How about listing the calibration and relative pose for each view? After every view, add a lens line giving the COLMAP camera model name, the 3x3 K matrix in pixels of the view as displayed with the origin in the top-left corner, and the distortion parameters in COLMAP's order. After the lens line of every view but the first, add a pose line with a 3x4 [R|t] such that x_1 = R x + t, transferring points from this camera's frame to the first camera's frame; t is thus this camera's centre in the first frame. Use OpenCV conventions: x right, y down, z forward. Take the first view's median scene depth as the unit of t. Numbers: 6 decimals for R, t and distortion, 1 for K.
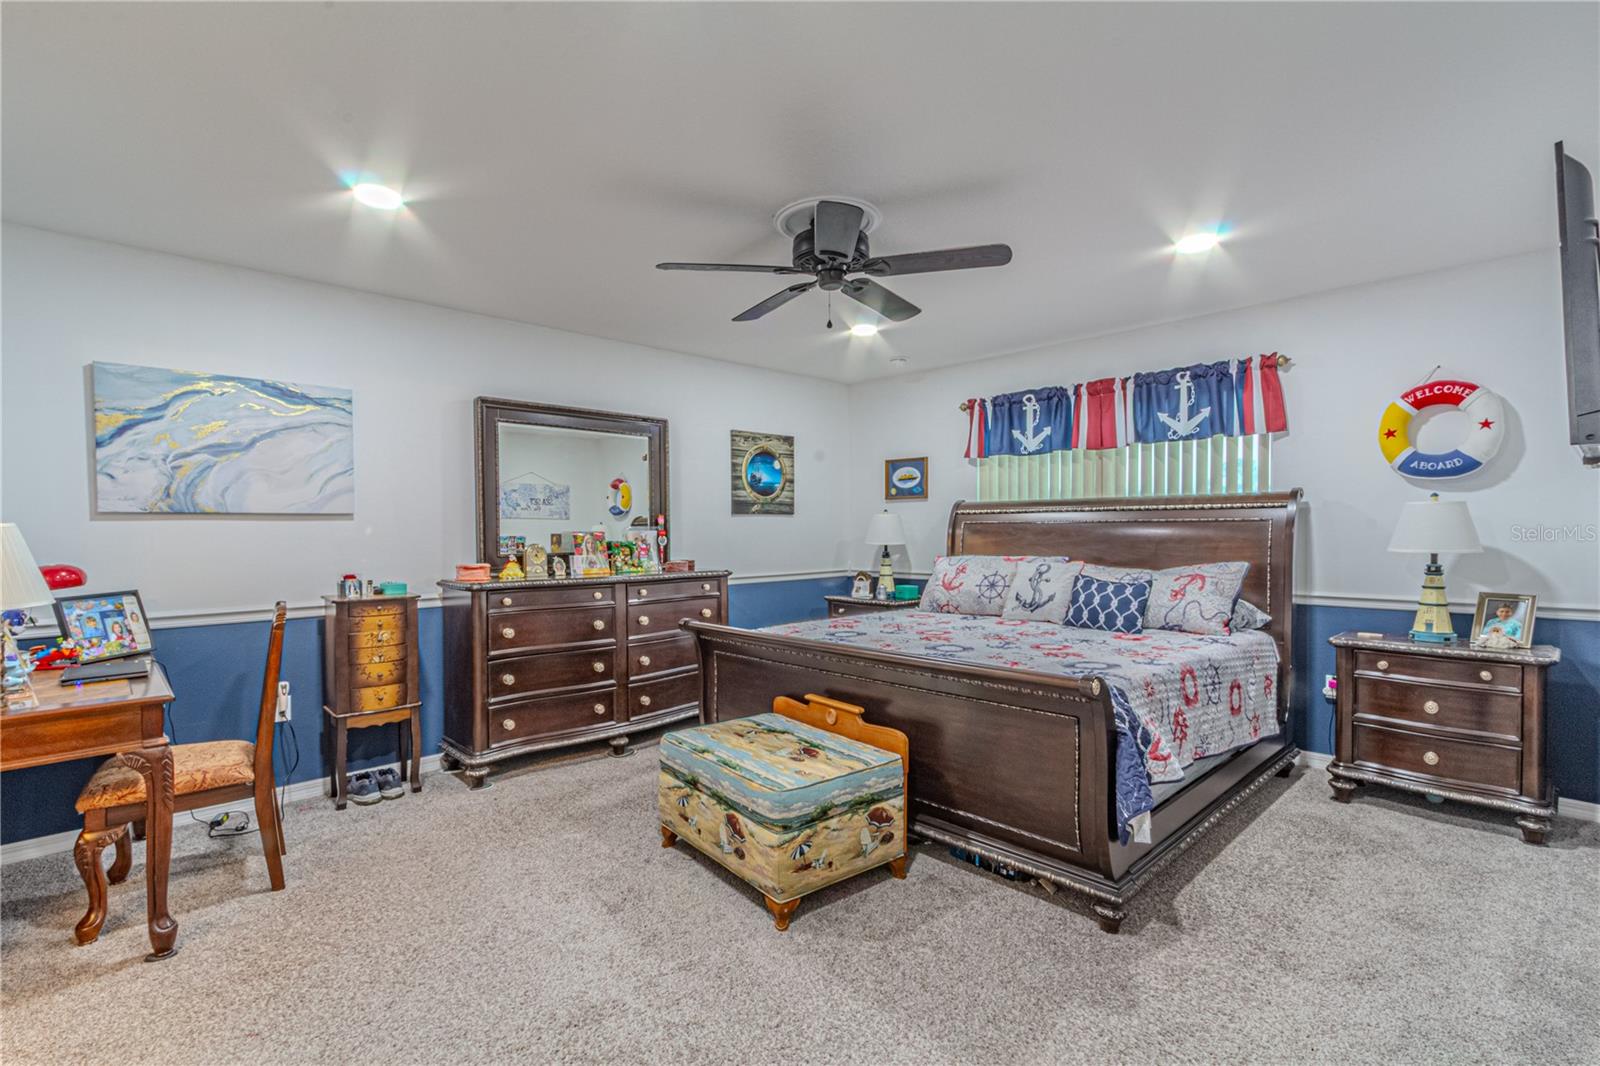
lens RADIAL K [[725.8, 0, 795.9], [0, 725.8, 535.4], [0, 0, 1]] dist [0.000174, 0.000381]
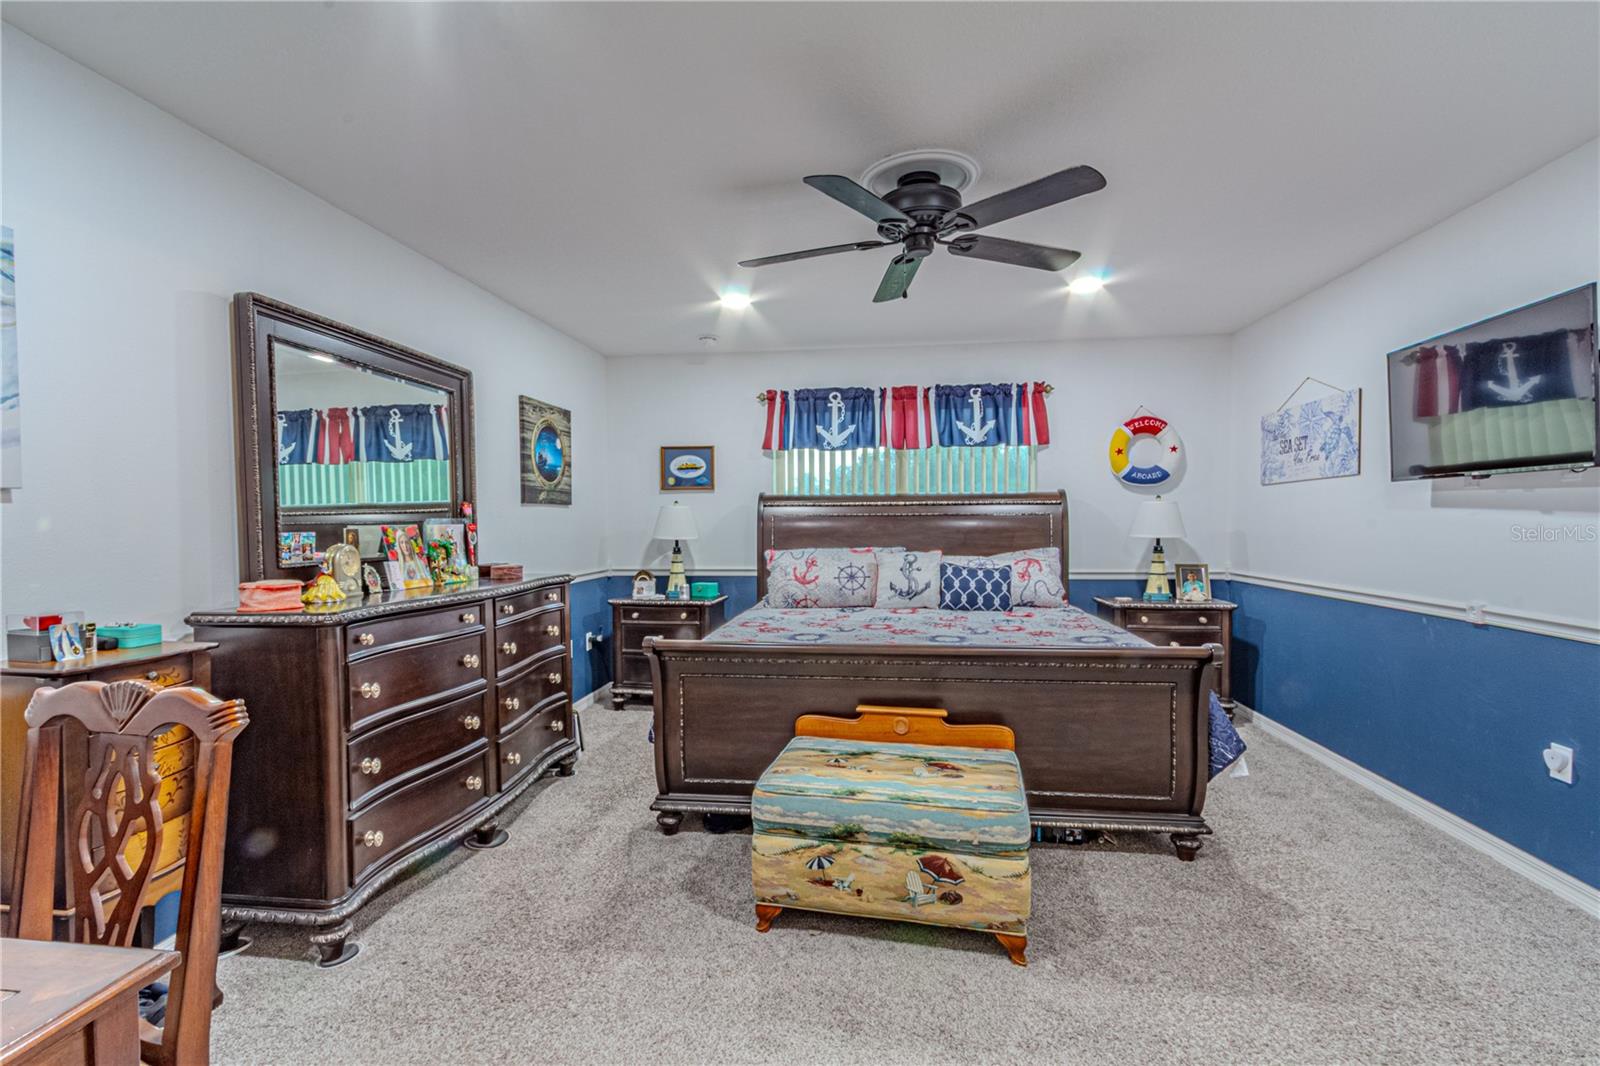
lens RADIAL K [[725.8, 0, 804.7], [0, 725.8, 535.6], [0, 0, 1]] dist [0.000174, 0.000381]
pose [[0.780139, -0.012509, 0.625481, -0.452384], [0.008348, 0.999919, 0.009586, 0.000708], [-0.625551, -0.002257, 0.780180, 0.269212]]
